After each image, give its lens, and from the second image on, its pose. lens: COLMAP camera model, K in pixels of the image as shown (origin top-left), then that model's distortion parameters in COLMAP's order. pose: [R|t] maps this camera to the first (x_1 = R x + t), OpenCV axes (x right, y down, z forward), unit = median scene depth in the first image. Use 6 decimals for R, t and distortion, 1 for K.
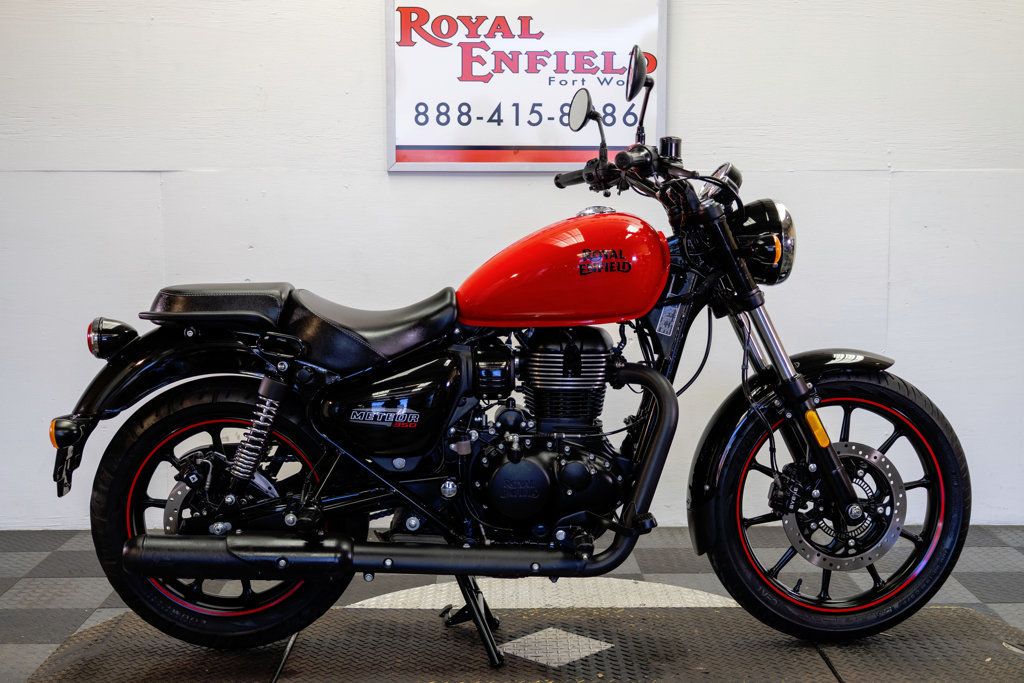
lens RADIAL K [[1459.1, 0, 512.0], [0, 1459.1, 341.5], [0, 0, 1]] dist [0.027338, -0.005837]
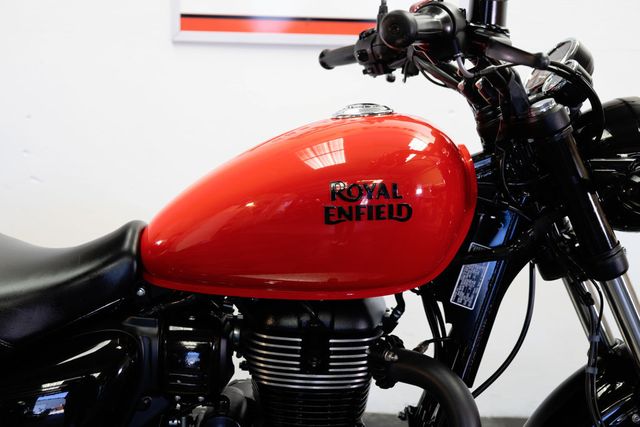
lens RADIAL K [[901.8, 0, 320.0], [0, 901.8, 213.5], [0, 0, 1]] dist [0.030858, 0.038337]
pose [[0.998627, 0.031532, -0.041832, 0.055993], [-0.028519, 0.997086, 0.070756, -0.070943], [0.043941, -0.069466, 0.996616, 0.594796]]
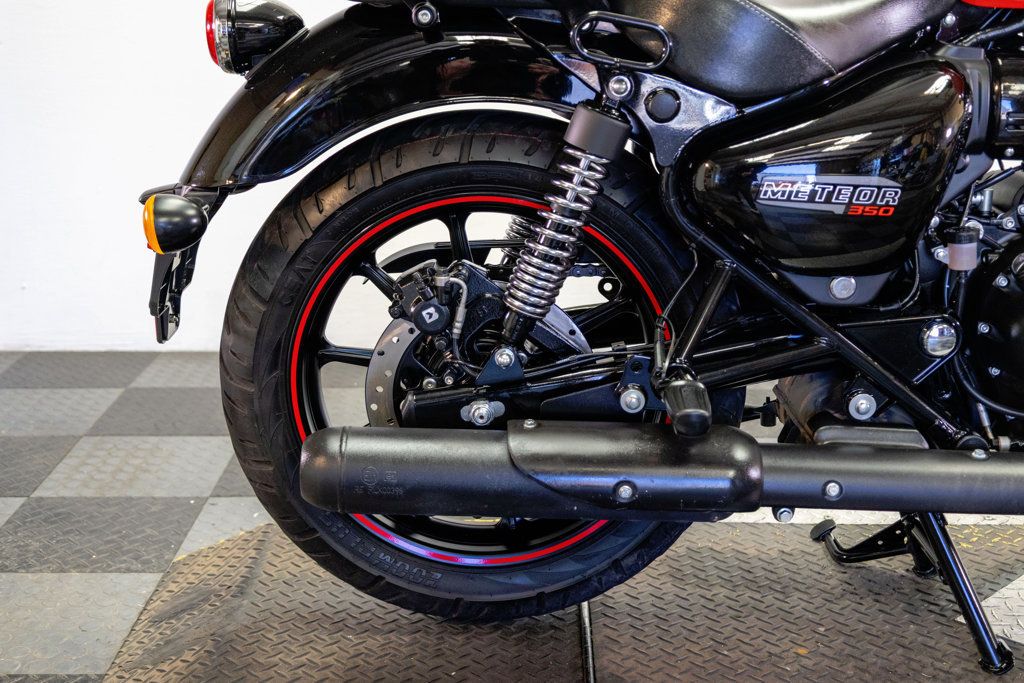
lens RADIAL K [[1468.5, 0, 512.0], [0, 1468.5, 341.5], [0, 0, 1]] dist [0.025389, 0.047388]
pose [[0.999734, 0.007753, -0.021735, -0.170667], [-0.004218, 0.987396, 0.158214, 0.021922], [0.022688, -0.158081, 0.987166, 0.479163]]
